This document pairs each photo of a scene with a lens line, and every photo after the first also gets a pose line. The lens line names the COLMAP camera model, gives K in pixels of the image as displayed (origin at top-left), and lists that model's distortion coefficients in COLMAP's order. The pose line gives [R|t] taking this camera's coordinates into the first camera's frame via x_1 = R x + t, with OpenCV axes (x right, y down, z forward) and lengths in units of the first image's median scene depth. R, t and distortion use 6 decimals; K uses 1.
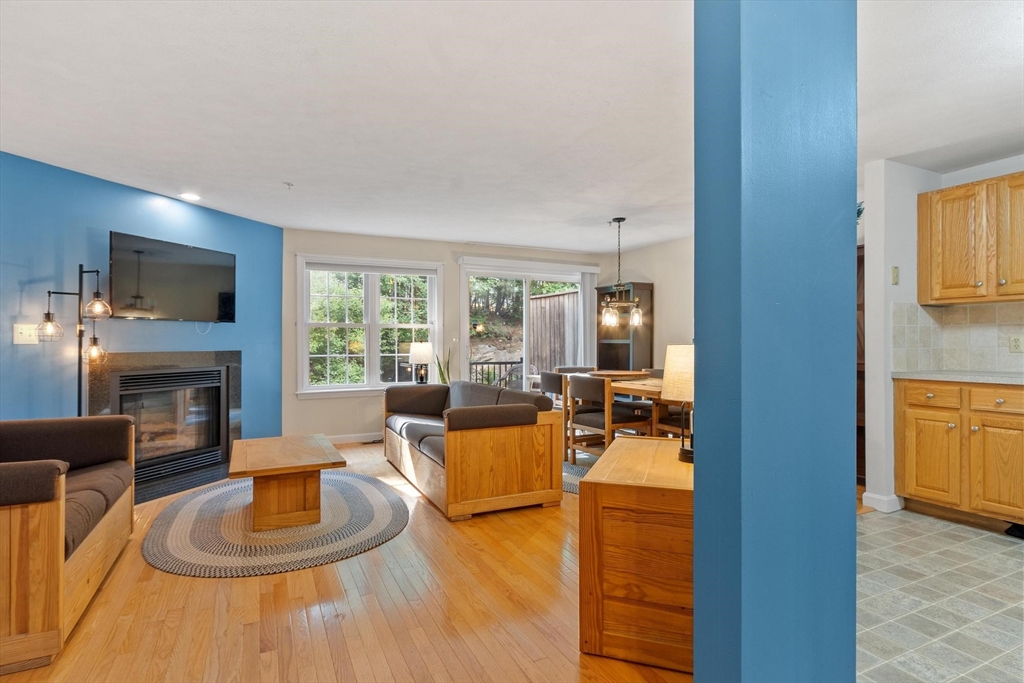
lens RADIAL K [[524.7, 0, 512.3], [0, 524.7, 344.7], [0, 0, 1]] dist [0.007674, -0.004005]
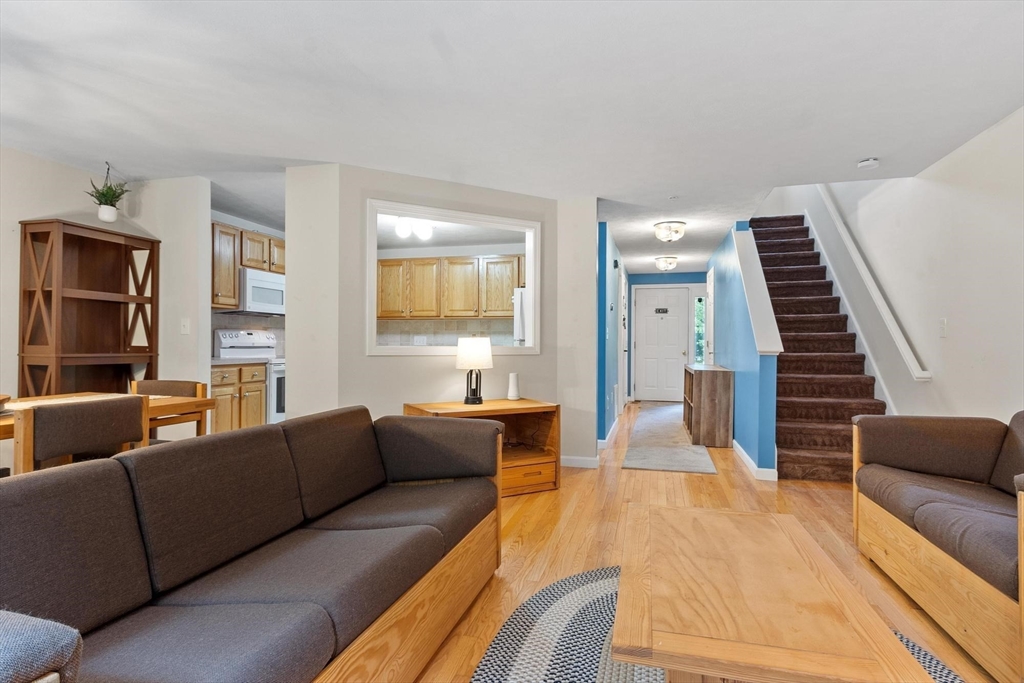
lens RADIAL K [[524.7, 0, 506.5], [0, 524.7, 347.1], [0, 0, 1]] dist [0.007674, -0.004005]
pose [[-0.749048, -0.006854, 0.662480, -0.585472], [-0.001404, 0.999961, 0.008758, 0.010709], [-0.662514, 0.005630, -0.749028, 1.460690]]
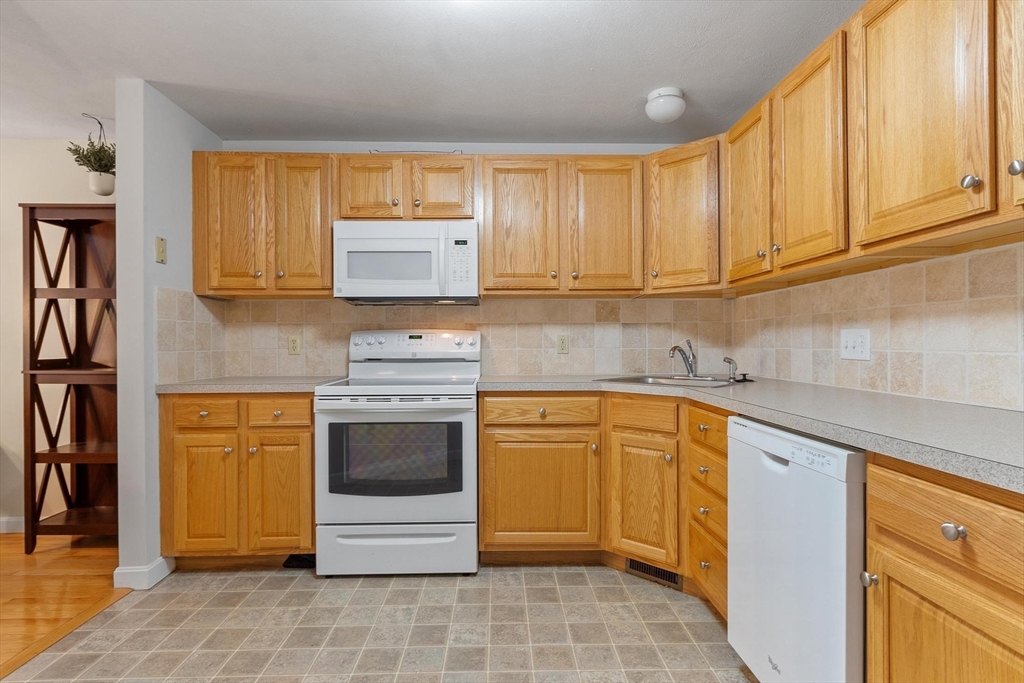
lens RADIAL K [[524.7, 0, 507.5], [0, 524.7, 343.6], [0, 0, 1]] dist [0.007674, -0.004005]
pose [[0.419159, 0.003047, 0.907908, 0.280192], [0.008145, 0.999942, -0.007117, 0.005054], [-0.907876, 0.010378, 0.419110, 0.277441]]
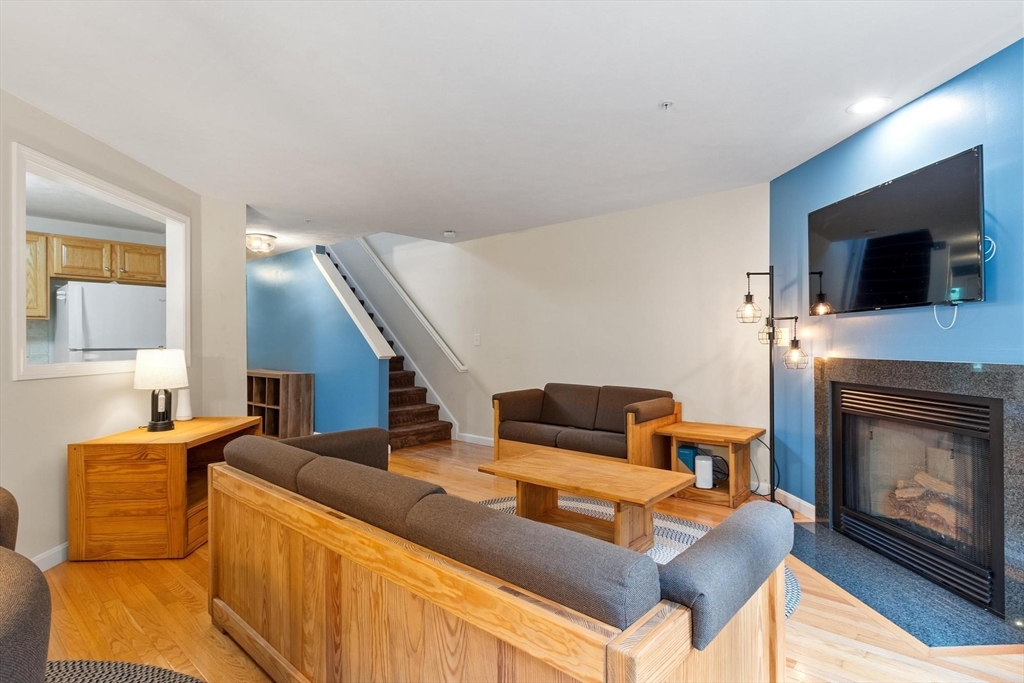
lens RADIAL K [[524.7, 0, 508.3], [0, 524.7, 346.9], [0, 0, 1]] dist [0.007674, -0.004005]
pose [[-0.925817, 0.005945, -0.377924, 0.009634], [0.002503, 0.999951, 0.009597, -0.012015], [0.377963, 0.007939, -0.925787, 1.769710]]
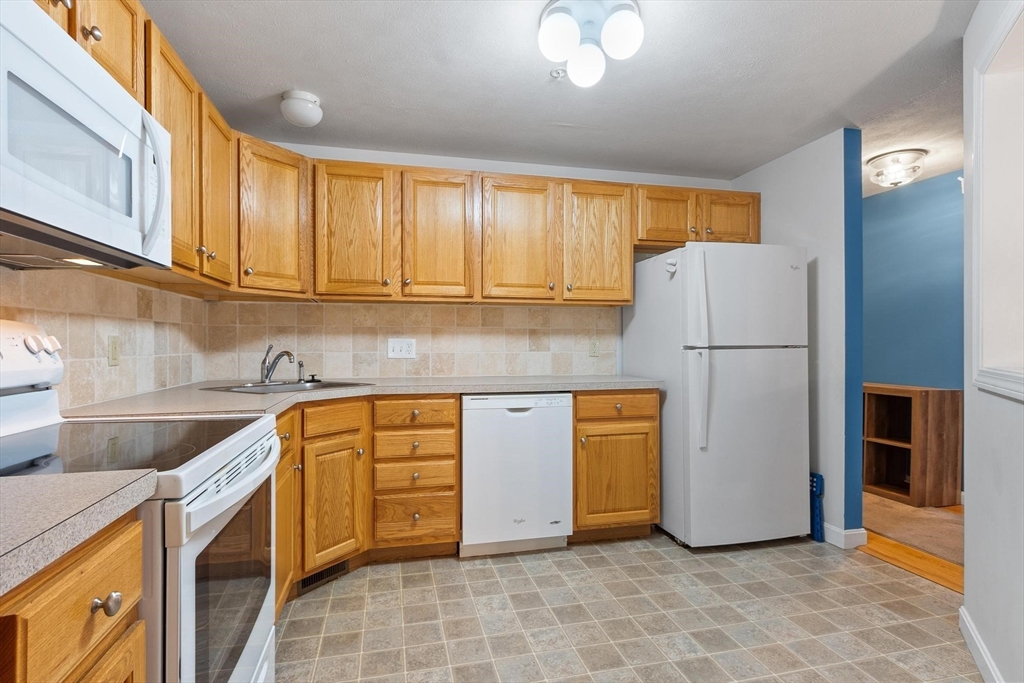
lens RADIAL K [[524.7, 0, 503.4], [0, 524.7, 342.9], [0, 0, 1]] dist [0.007674, -0.004005]
pose [[-0.976928, 0.004511, 0.213521, 0.618197], [0.005680, 0.999972, 0.004859, -0.008928], [-0.213493, 0.005960, -0.976926, 1.056613]]
